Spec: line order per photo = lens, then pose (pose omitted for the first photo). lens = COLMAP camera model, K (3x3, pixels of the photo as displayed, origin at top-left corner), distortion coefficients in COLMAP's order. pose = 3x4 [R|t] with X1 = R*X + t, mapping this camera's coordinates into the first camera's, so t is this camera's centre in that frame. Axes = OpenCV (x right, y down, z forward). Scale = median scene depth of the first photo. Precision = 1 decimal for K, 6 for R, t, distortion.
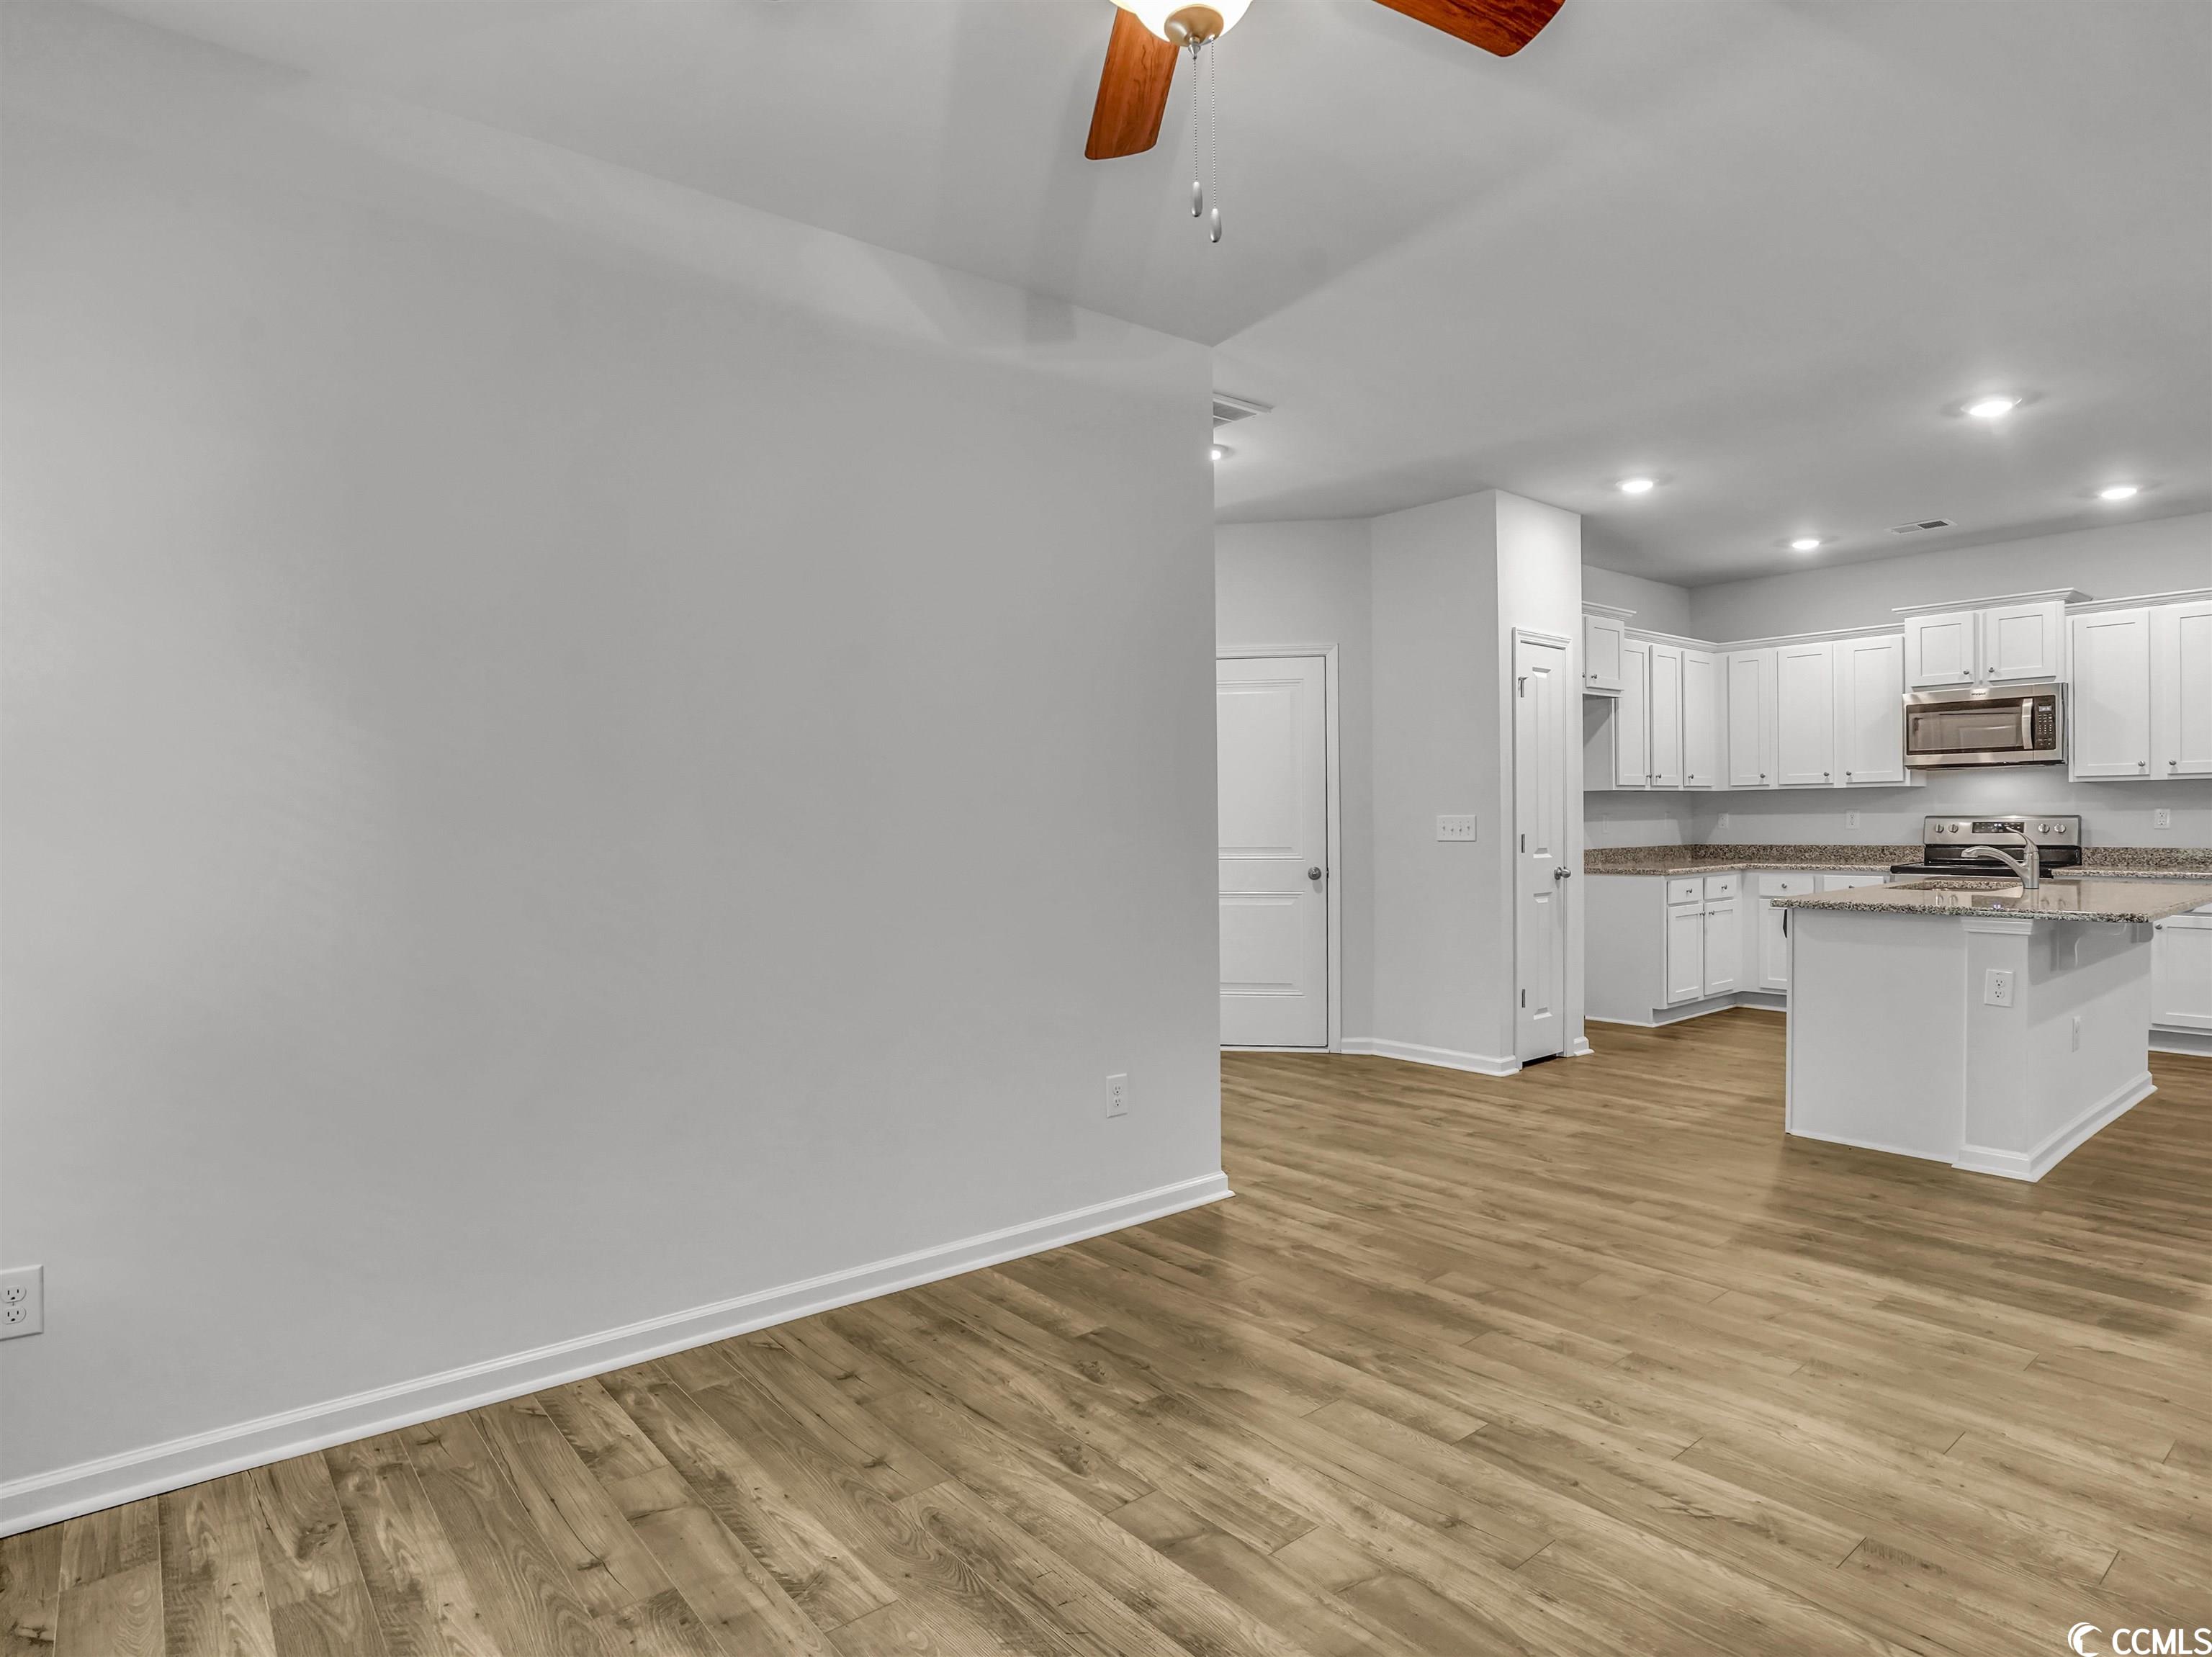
lens RADIAL K [[1193.8, 0, 1123.7], [0, 1193.8, 841.8], [0, 0, 1]] dist [-0.052175, 0.018521]
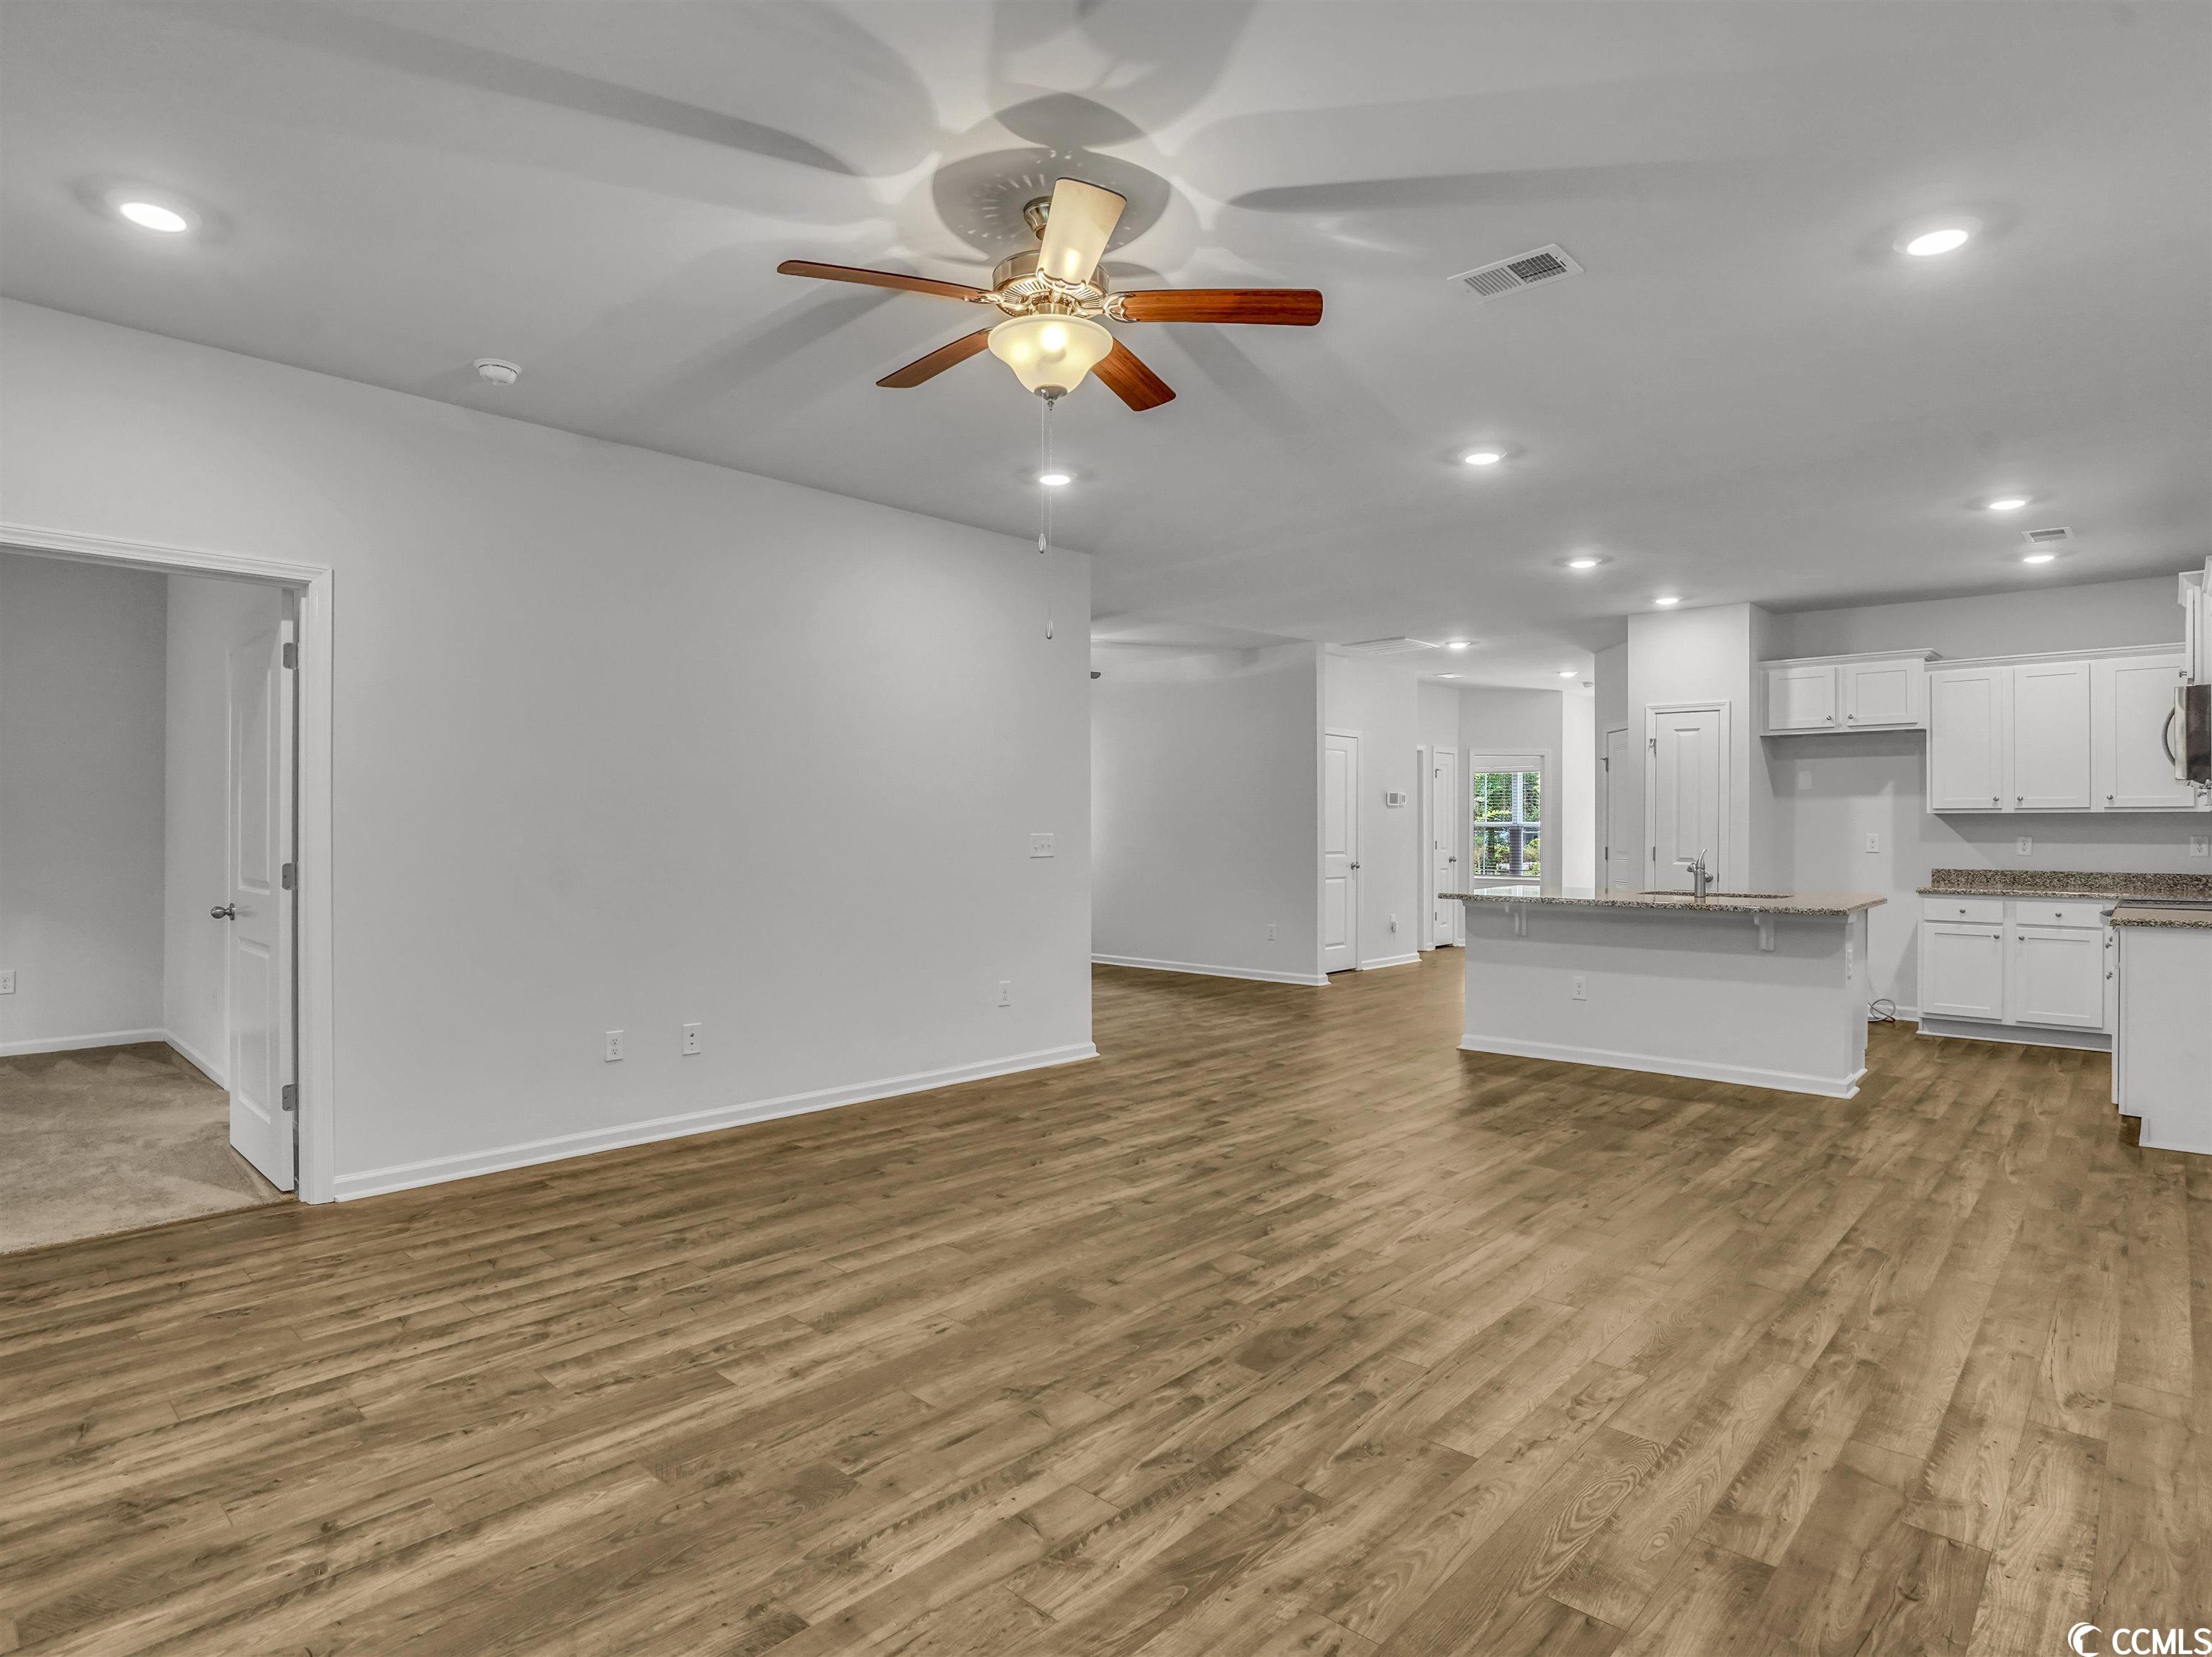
lens RADIAL K [[1193.8, 0, 1088.1], [0, 1193.8, 812.7], [0, 0, 1]] dist [-0.052175, 0.018521]
pose [[0.115074, -0.001952, -0.993355, 1.473430], [-0.027592, 0.999606, -0.005161, -0.019072], [0.992974, 0.028003, 0.114975, 0.132051]]
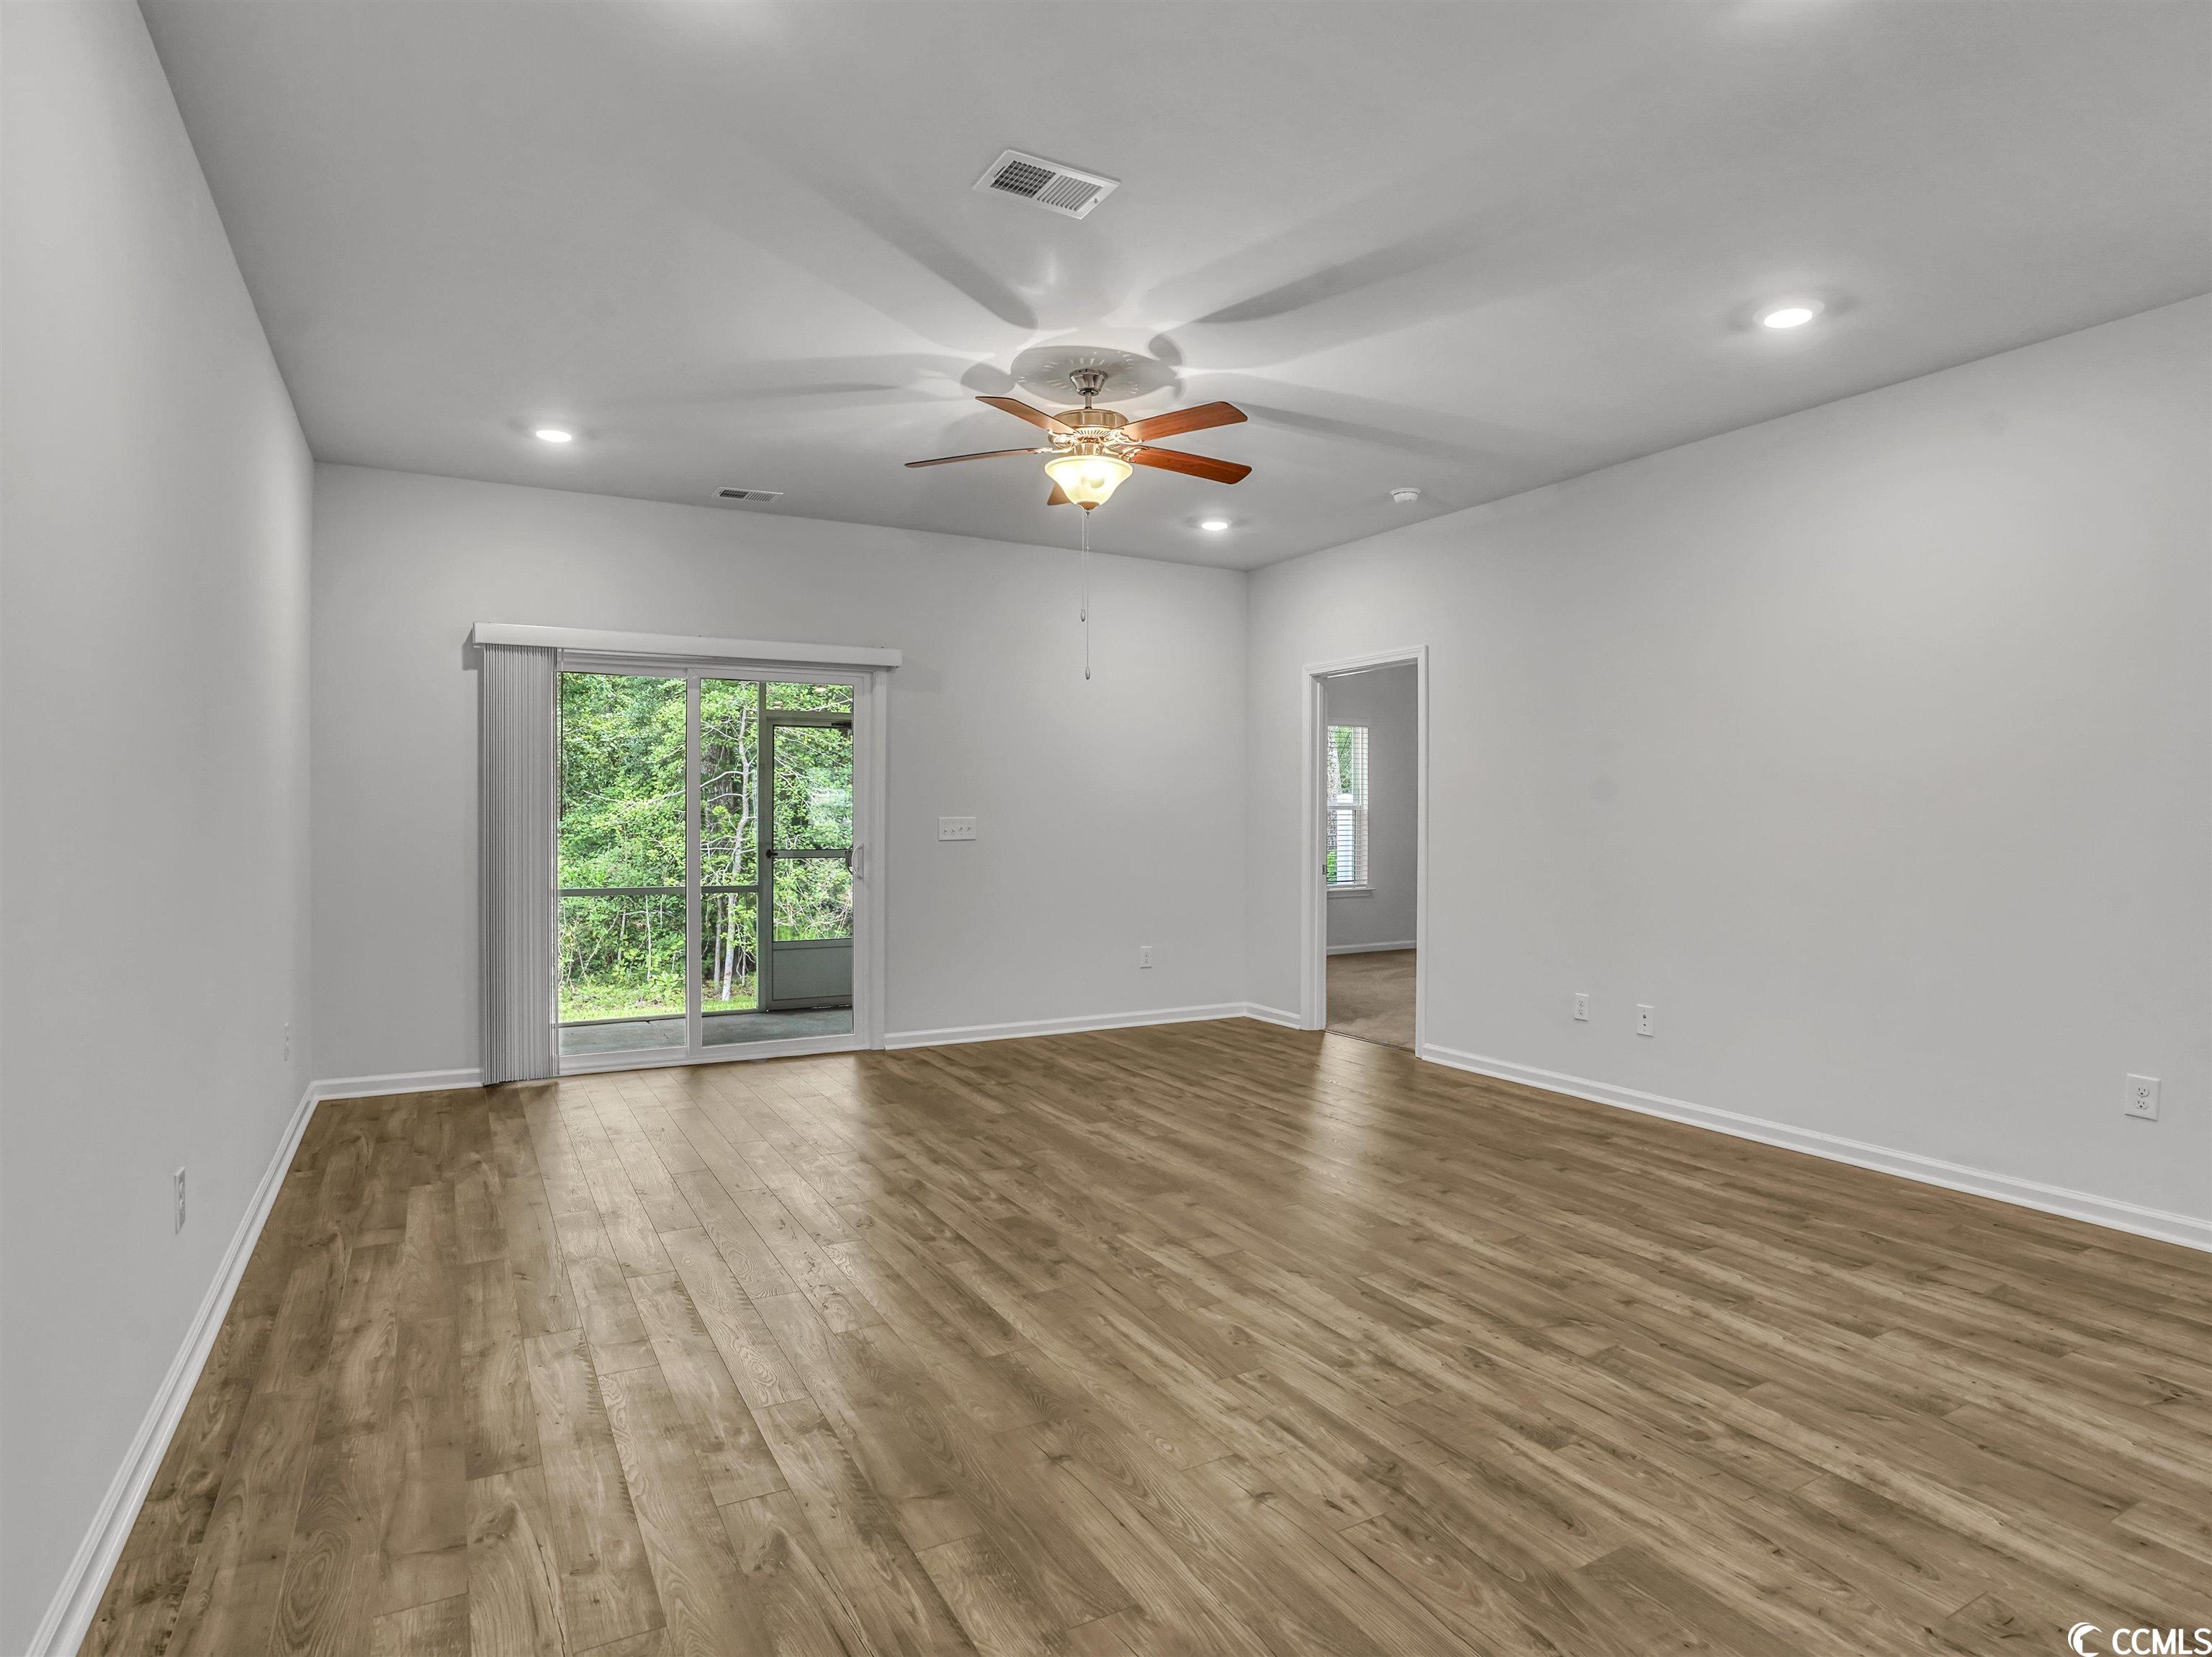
lens RADIAL K [[1193.8, 0, 1116.0], [0, 1193.8, 826.8], [0, 0, 1]] dist [-0.052175, 0.018521]
pose [[-0.983066, 0.009928, 0.182985, 0.901285], [0.015819, 0.999402, 0.030760, -0.029021], [-0.182570, 0.033133, -0.982634, 0.788003]]
